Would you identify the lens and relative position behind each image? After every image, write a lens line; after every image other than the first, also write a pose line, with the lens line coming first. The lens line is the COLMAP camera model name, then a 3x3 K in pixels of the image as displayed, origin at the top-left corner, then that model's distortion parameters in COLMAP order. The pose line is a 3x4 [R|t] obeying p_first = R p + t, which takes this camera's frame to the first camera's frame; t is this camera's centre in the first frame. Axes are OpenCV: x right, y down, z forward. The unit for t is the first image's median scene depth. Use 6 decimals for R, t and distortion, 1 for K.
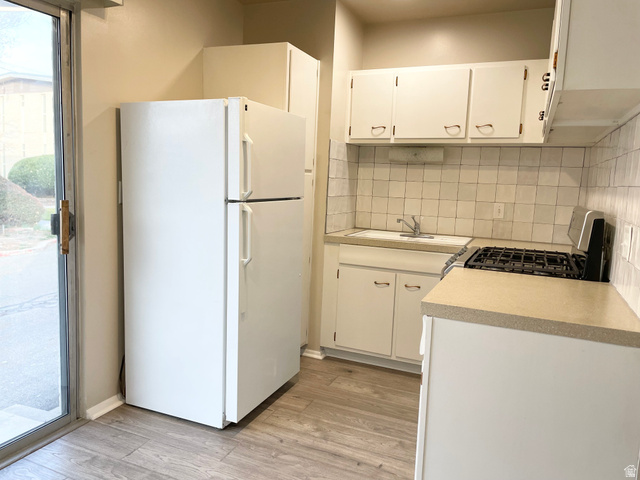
lens RADIAL K [[481.6, 0, 319.9], [0, 481.6, 239.5], [0, 0, 1]] dist [0.015808, -0.000480]
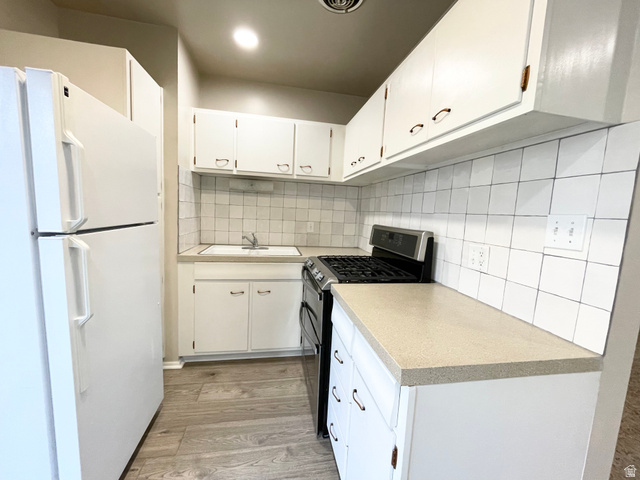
lens RADIAL K [[259.0, 0, 321.0], [0, 259.0, 239.9], [0, 0, 1]] dist [-0.011089, 0.001388]
pose [[0.821386, -0.057824, 0.567434, -0.054307], [0.050137, 0.998317, 0.029157, -0.045731], [-0.568165, 0.004501, 0.822902, 0.364764]]
